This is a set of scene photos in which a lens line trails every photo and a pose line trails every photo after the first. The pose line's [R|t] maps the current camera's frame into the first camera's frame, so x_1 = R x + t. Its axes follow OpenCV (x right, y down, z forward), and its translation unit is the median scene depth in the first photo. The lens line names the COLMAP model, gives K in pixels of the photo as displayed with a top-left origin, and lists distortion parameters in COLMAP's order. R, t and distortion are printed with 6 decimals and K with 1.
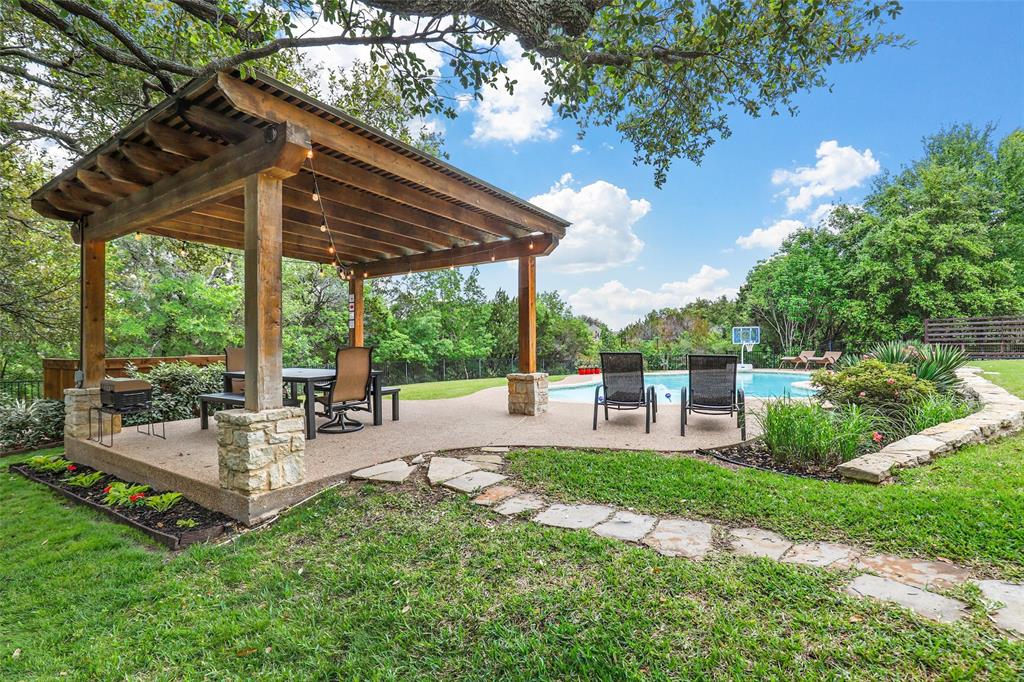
lens RADIAL K [[463.6, 0, 512.0], [0, 463.6, 345.8], [0, 0, 1]] dist [0.000498, -0.002380]
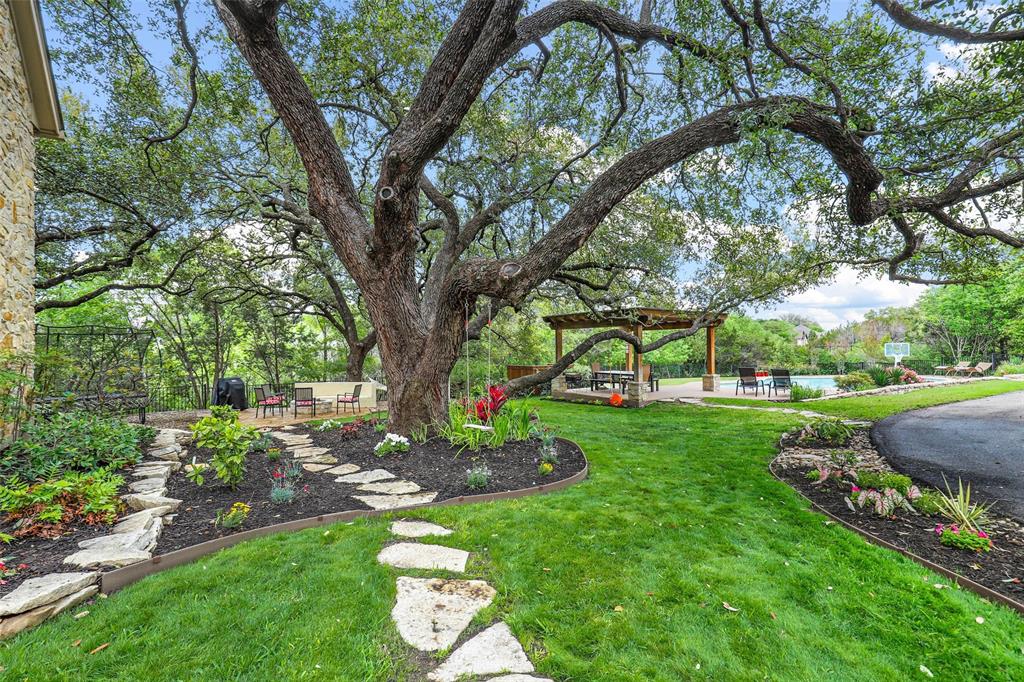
lens RADIAL K [[463.6, 0, 508.1], [0, 463.6, 344.1], [0, 0, 1]] dist [0.000498, -0.002380]
pose [[0.920492, -0.005283, -0.390725, 0.001753], [0.003424, 0.999979, -0.005455, -0.044140], [0.390746, 0.003684, 0.920491, -0.812977]]
